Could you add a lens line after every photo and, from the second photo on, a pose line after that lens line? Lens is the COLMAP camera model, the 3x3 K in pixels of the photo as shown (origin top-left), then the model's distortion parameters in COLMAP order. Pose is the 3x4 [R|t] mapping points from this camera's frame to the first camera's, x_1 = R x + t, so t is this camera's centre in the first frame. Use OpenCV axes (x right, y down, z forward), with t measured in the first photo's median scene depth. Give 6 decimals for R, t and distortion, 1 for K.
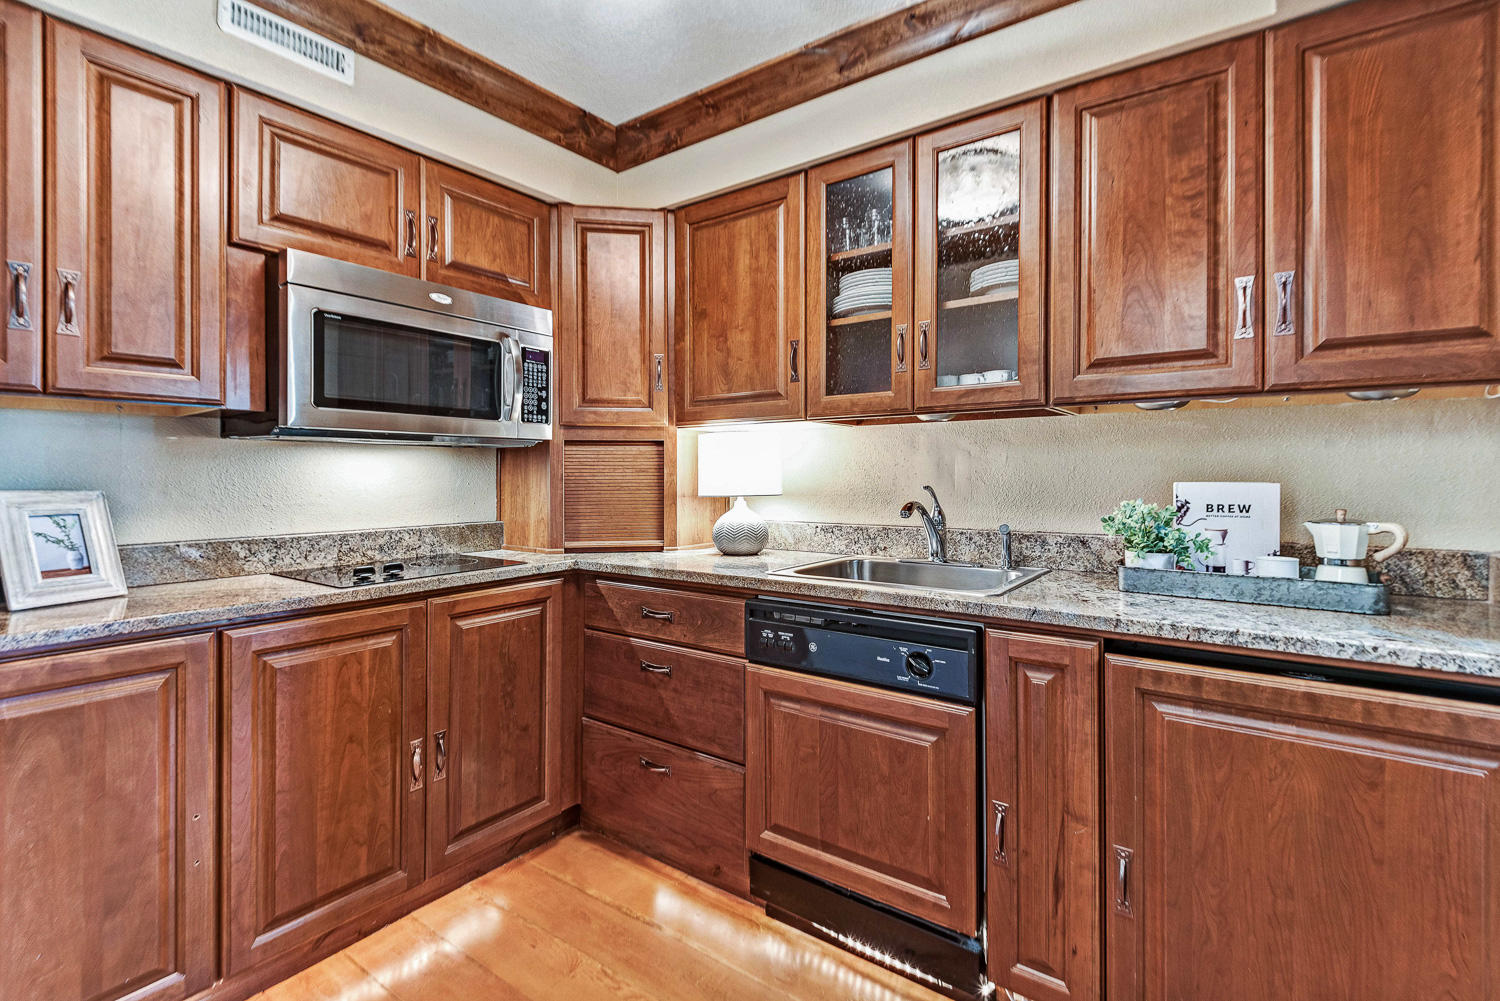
lens RADIAL K [[694.4, 0, 710.9], [0, 694.4, 479.4], [0, 0, 1]] dist [0.006401, -0.002834]
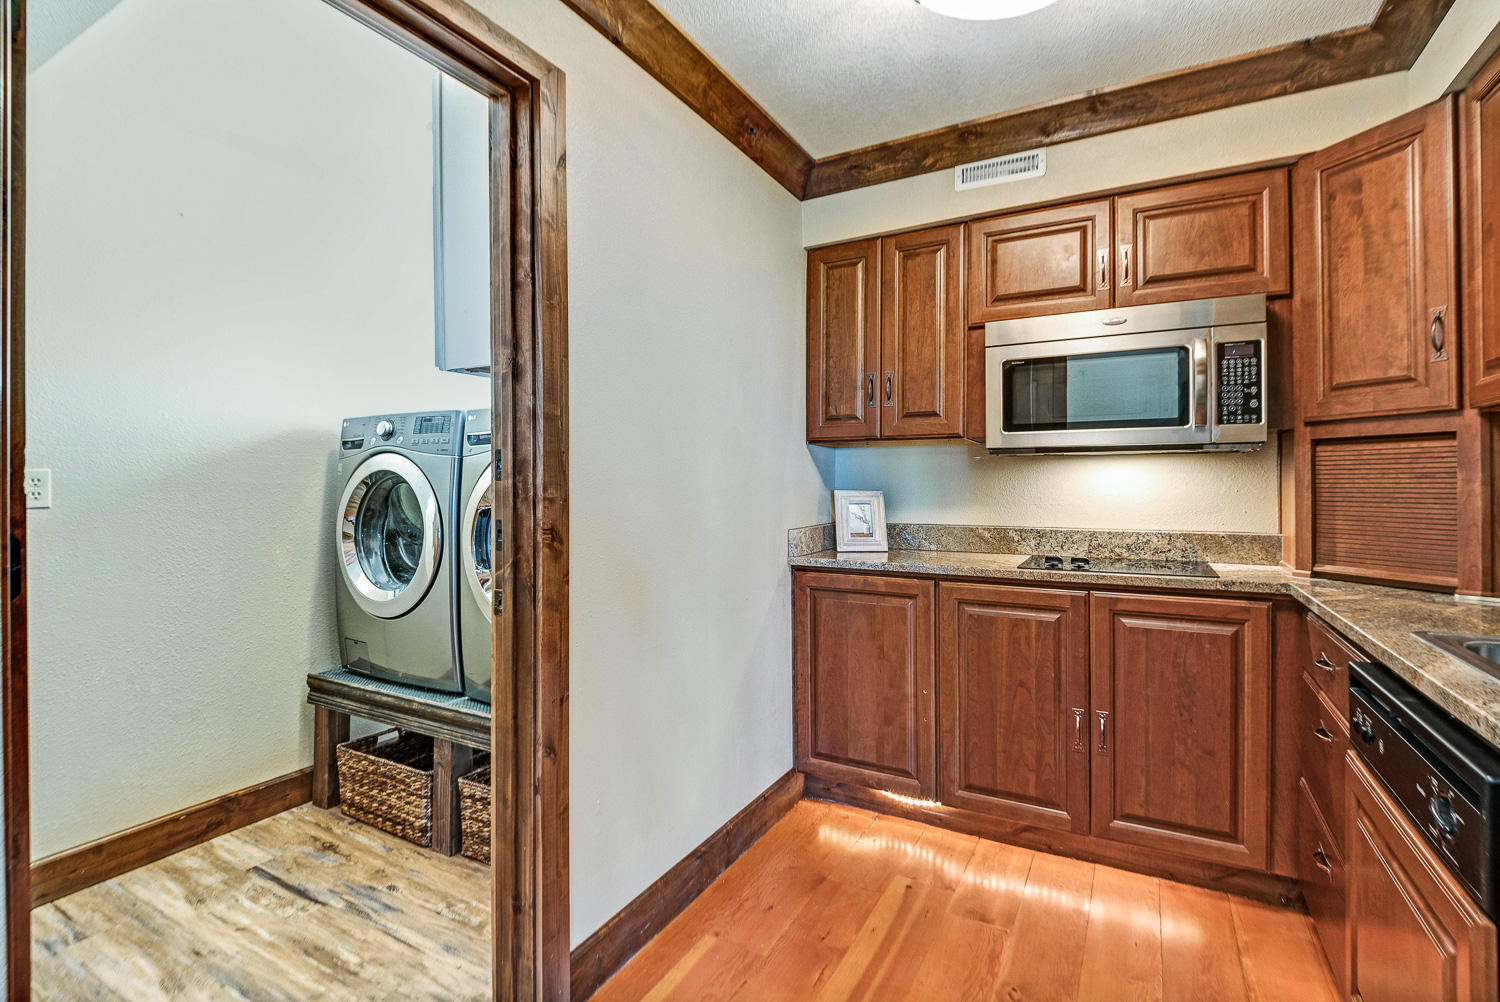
lens RADIAL K [[694.4, 0, 749.3], [0, 694.4, 486.1], [0, 0, 1]] dist [0.006401, -0.002834]
pose [[0.147053, 0.008052, -0.989096, 0.616622], [-0.002096, 0.999967, 0.007829, -0.007568], [0.989126, 0.000922, 0.147065, 0.266049]]
